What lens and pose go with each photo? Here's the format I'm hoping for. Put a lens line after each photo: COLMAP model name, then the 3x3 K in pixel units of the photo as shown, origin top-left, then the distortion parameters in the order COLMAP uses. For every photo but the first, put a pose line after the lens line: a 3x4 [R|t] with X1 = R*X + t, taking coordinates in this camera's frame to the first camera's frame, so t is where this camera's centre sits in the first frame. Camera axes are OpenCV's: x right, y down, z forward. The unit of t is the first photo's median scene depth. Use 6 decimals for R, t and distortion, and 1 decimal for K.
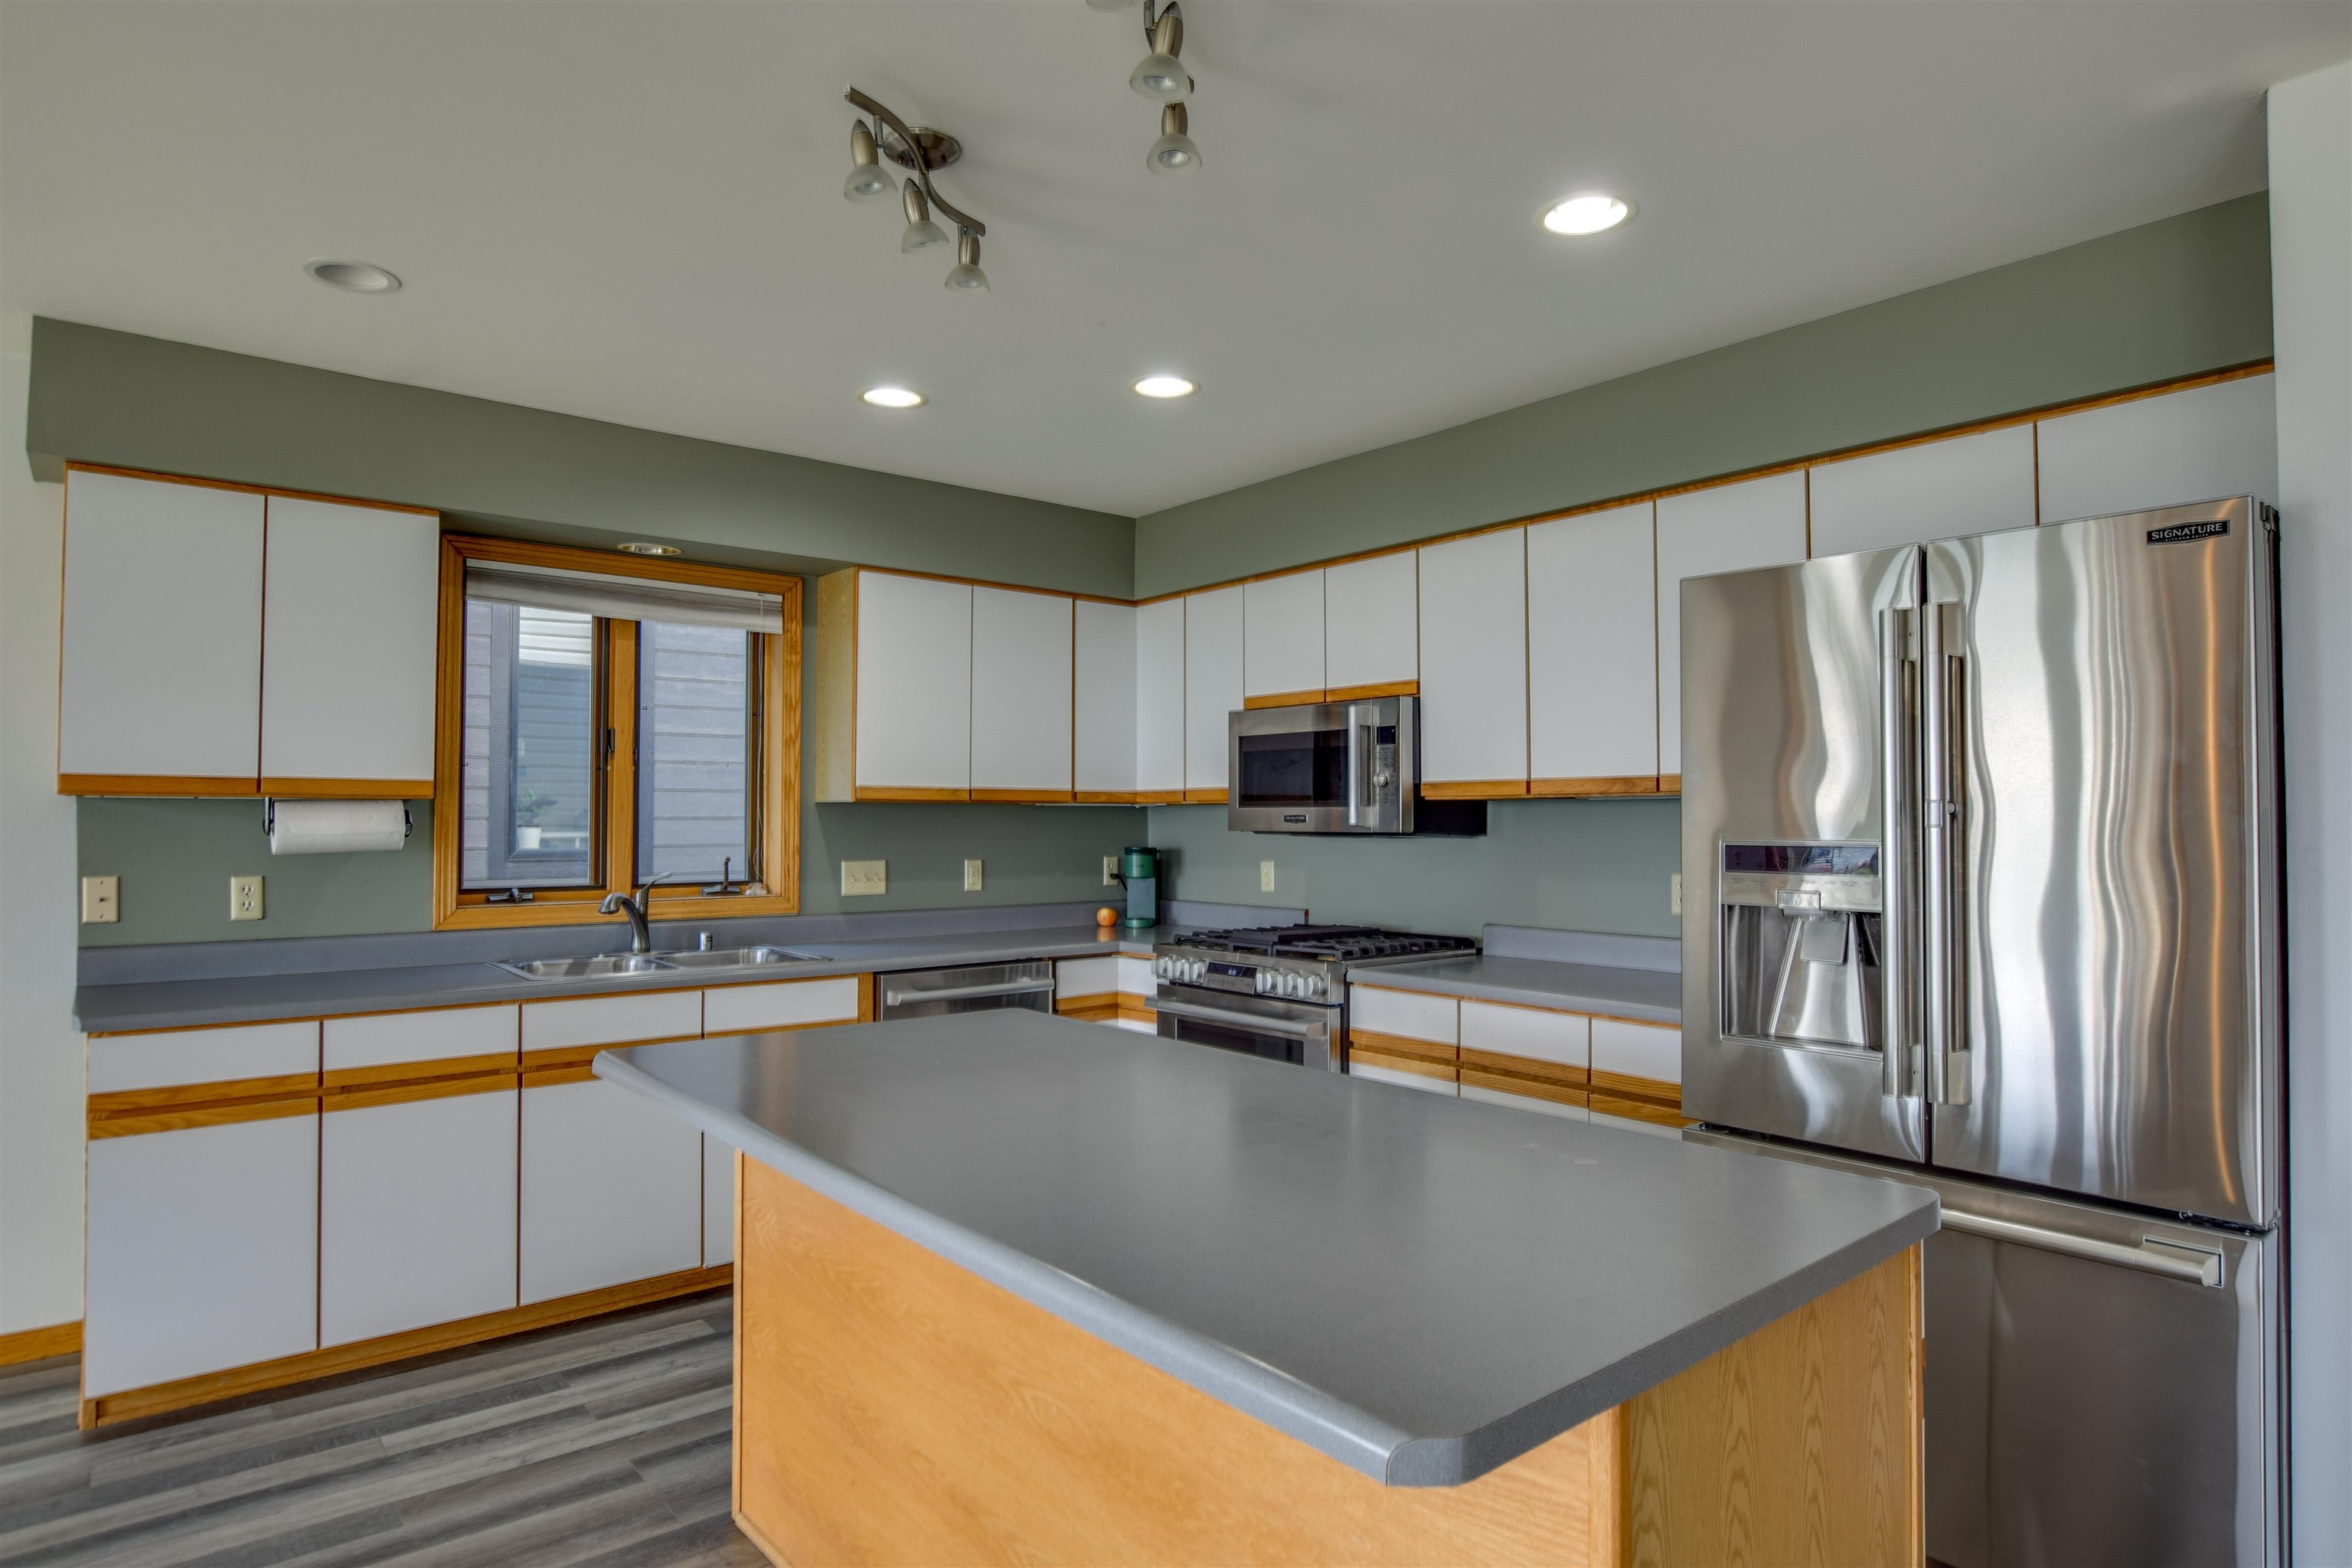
lens RADIAL K [[1296.7, 0, 1176.4], [0, 1296.7, 810.0], [0, 0, 1]] dist [-0.027443, 0.000199]
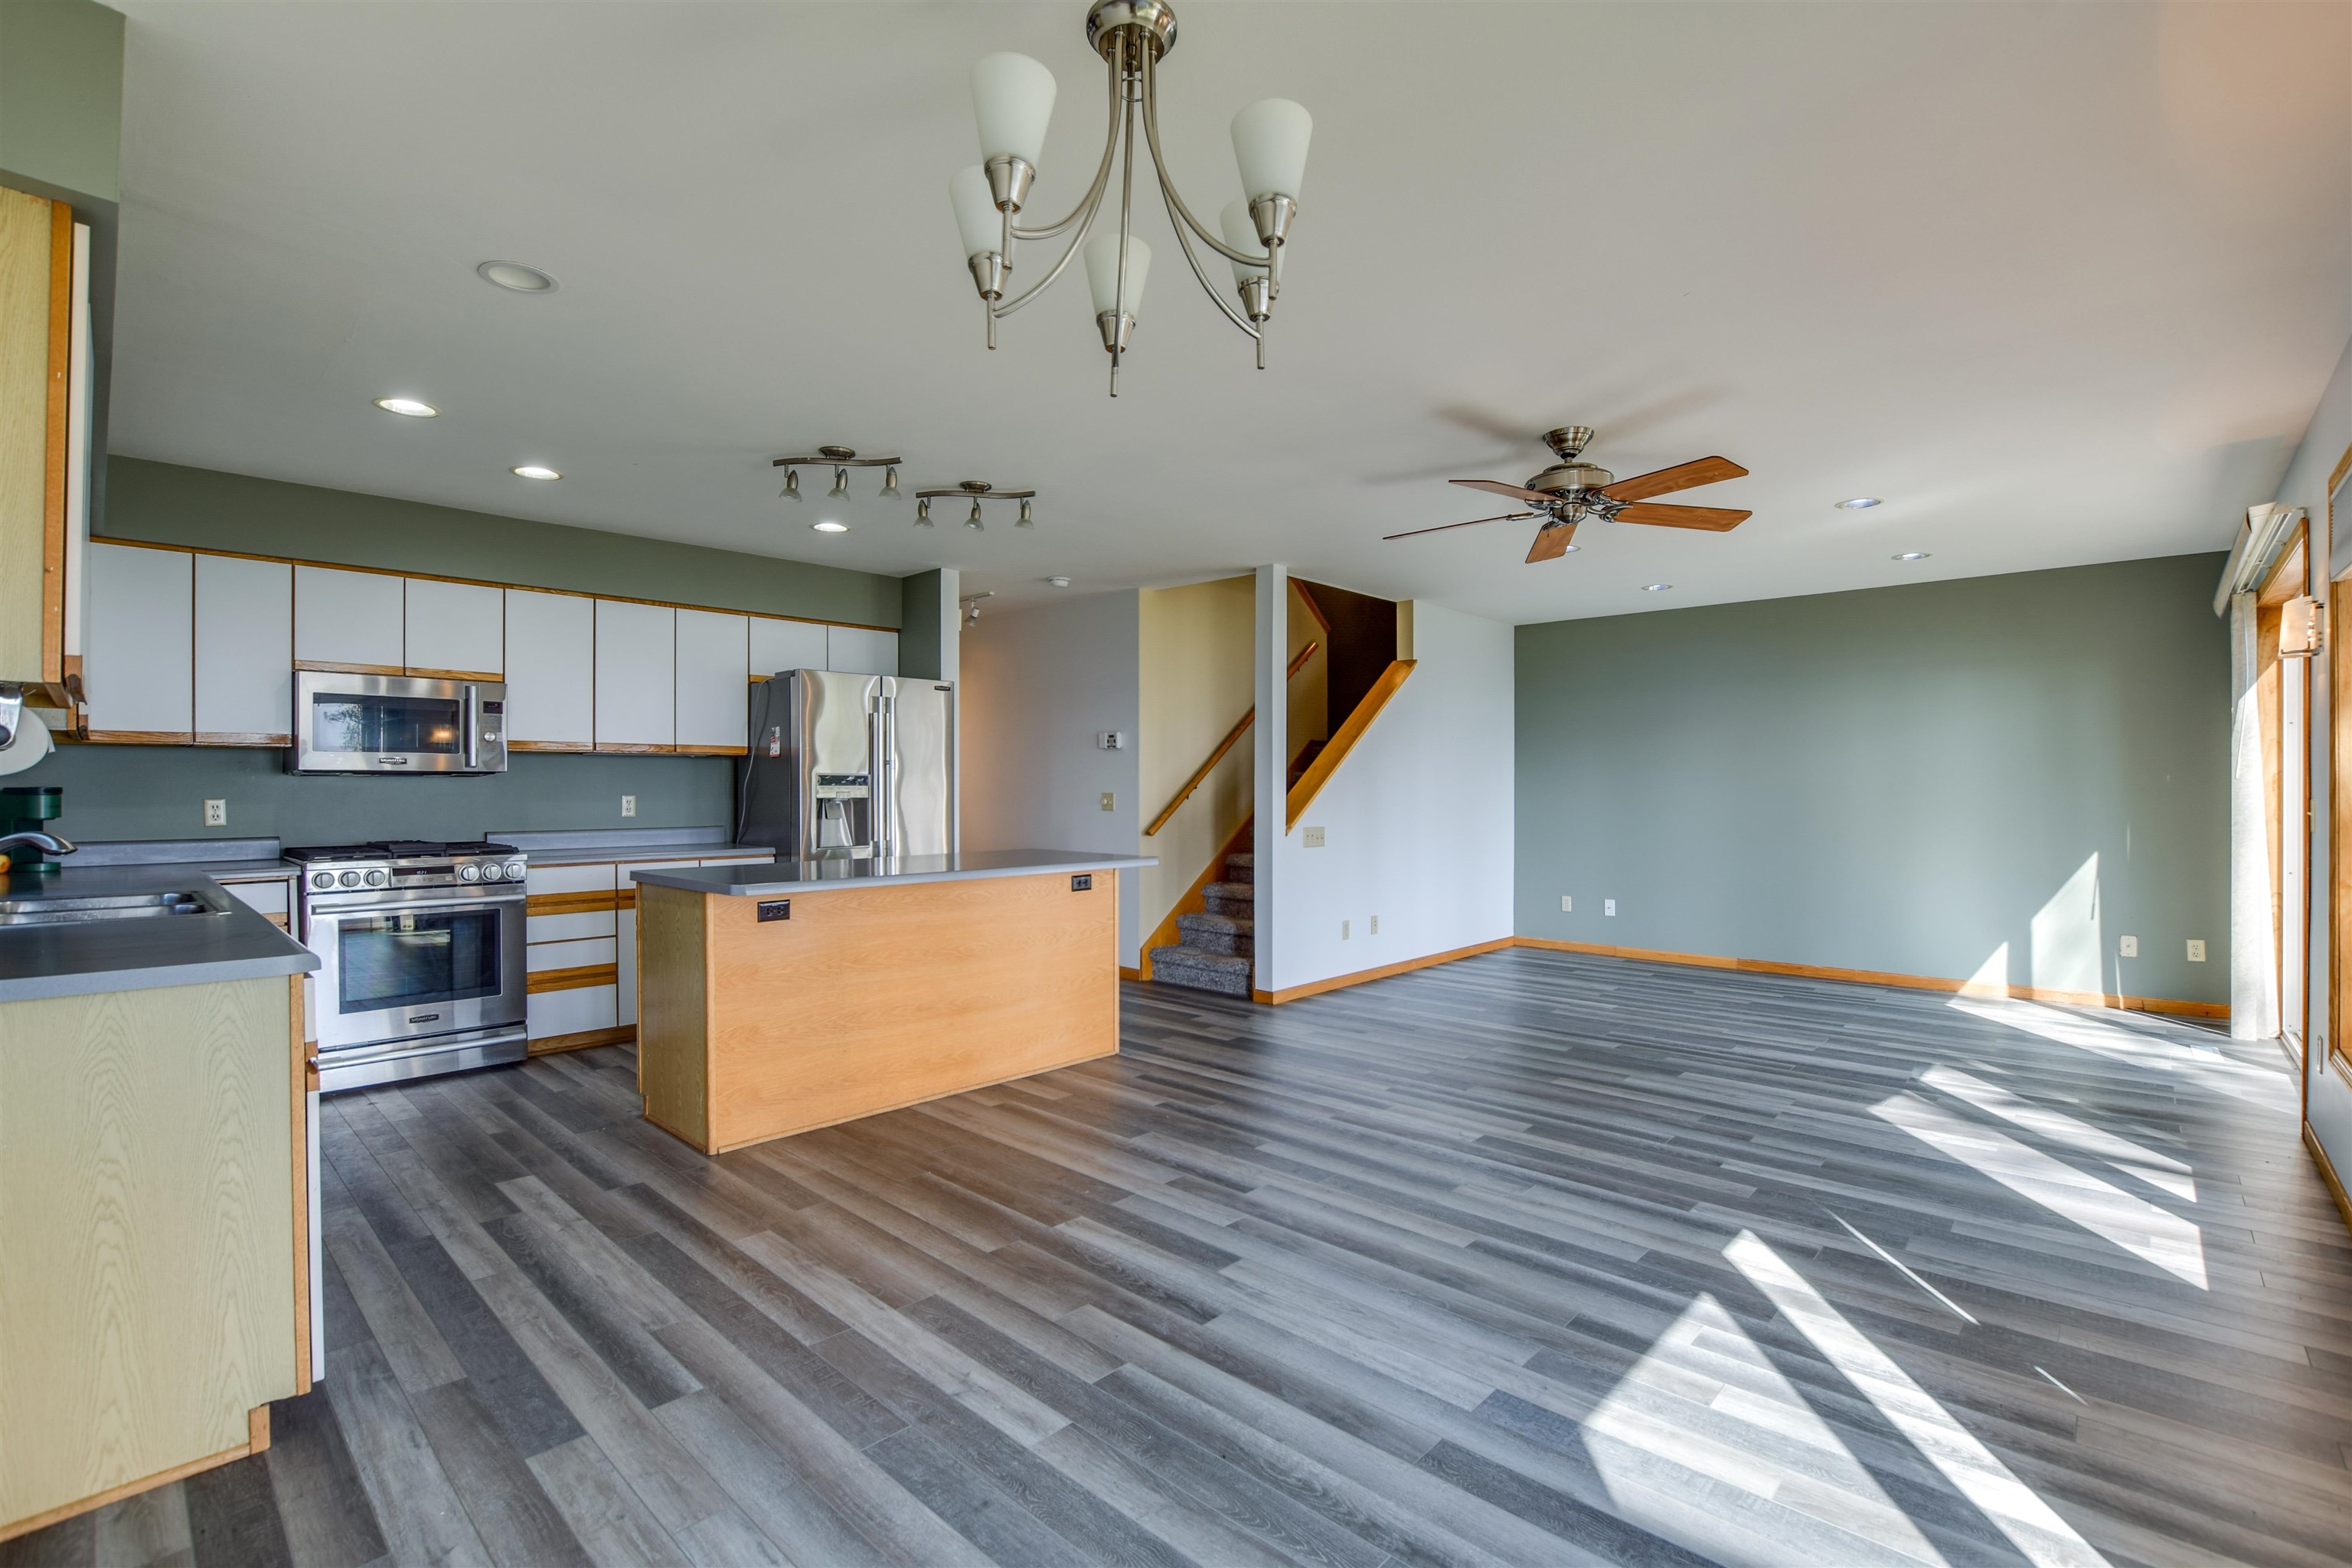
lens RADIAL K [[1040.1, 0, 1191.0], [0, 1040.1, 789.4], [0, 0, 1]] dist [-0.026083, 0.000128]
pose [[-0.124886, -0.010944, 0.992111, -1.470717], [-0.006480, 0.999927, 0.010215, 0.027672], [-0.992150, -0.005154, -0.124948, 0.425204]]
